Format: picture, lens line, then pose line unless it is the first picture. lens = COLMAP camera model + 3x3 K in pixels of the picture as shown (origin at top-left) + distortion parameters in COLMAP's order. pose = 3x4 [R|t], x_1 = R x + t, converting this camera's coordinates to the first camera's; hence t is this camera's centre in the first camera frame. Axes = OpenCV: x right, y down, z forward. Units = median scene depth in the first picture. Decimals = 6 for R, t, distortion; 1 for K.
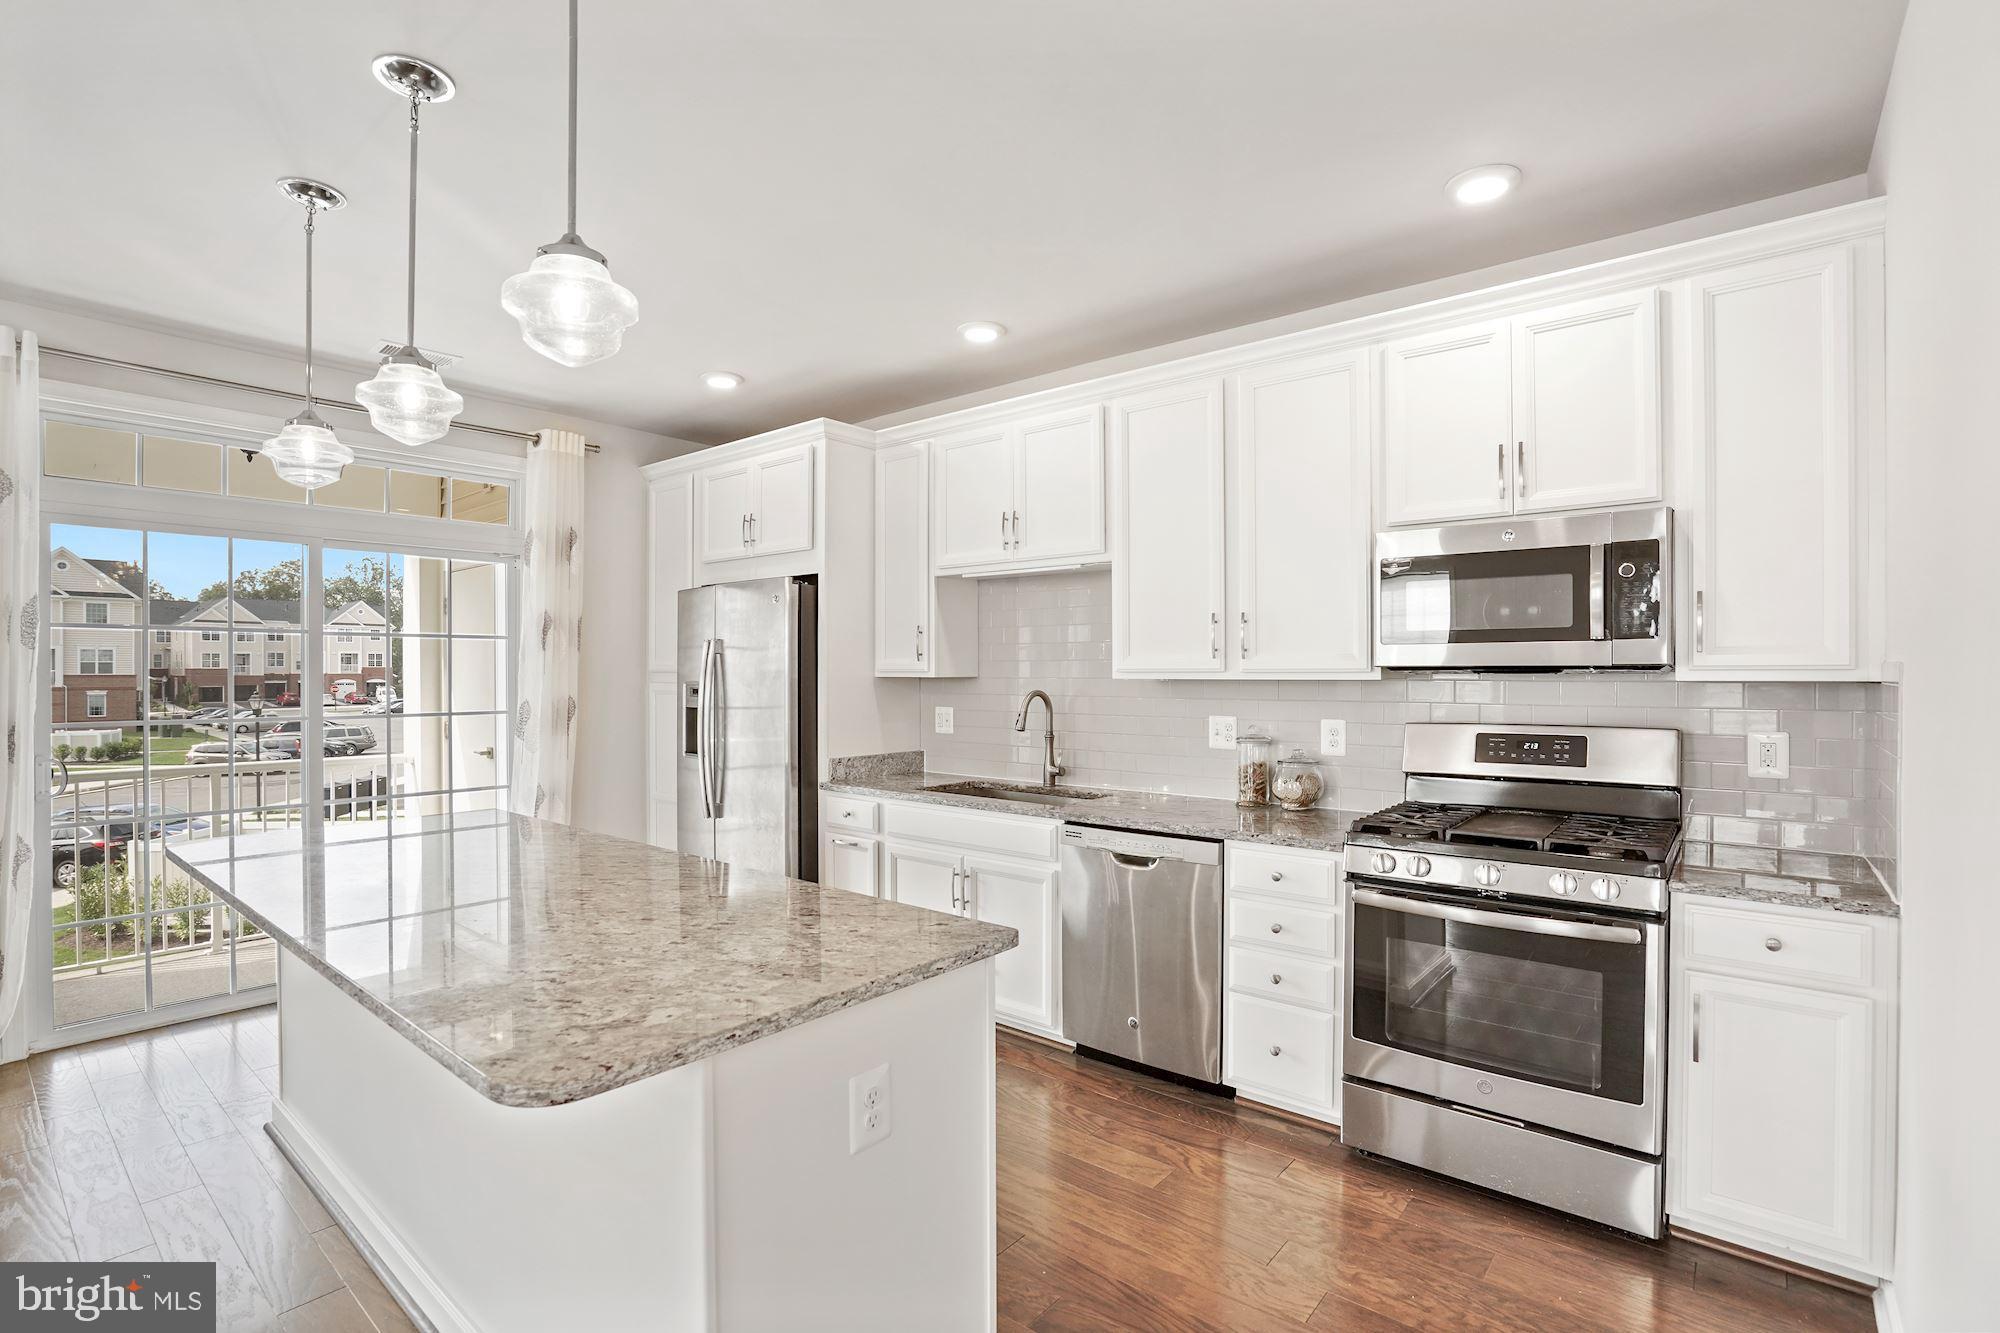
lens RADIAL K [[938.4, 0, 980.8], [0, 938.4, 675.6], [0, 0, 1]] dist [-0.059792, 0.010074]
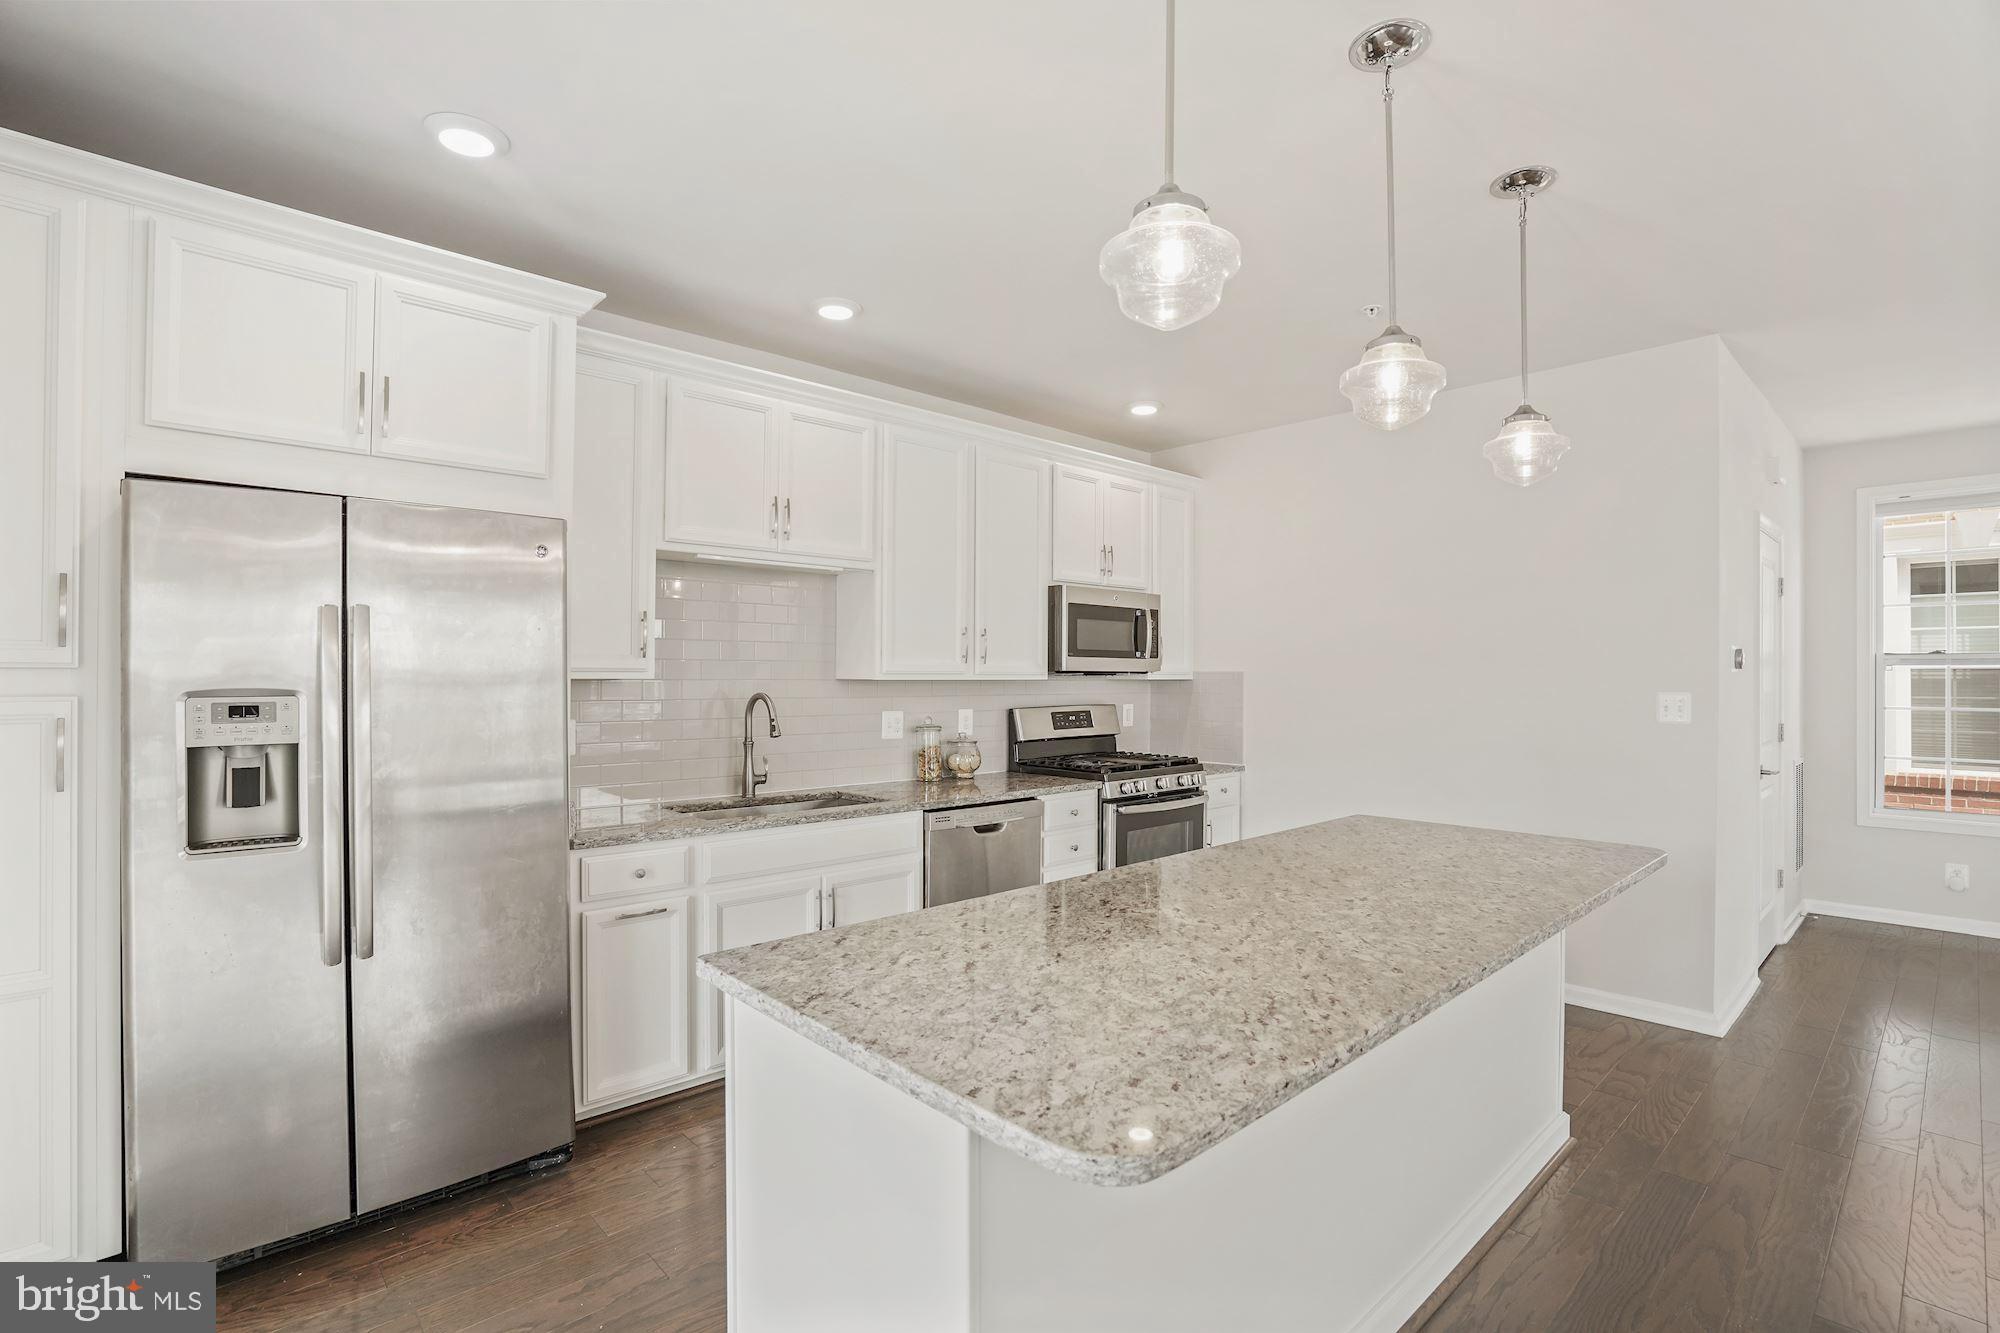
lens RADIAL K [[936.2, 0, 999.4], [0, 936.2, 657.1], [0, 0, 1]] dist [-0.070633, 0.037599]
pose [[0.115560, 0.023174, 0.993030, -1.002268], [0.002739, 0.999717, -0.023649, 0.003726], [-0.993297, 0.005453, 0.115464, 0.811746]]
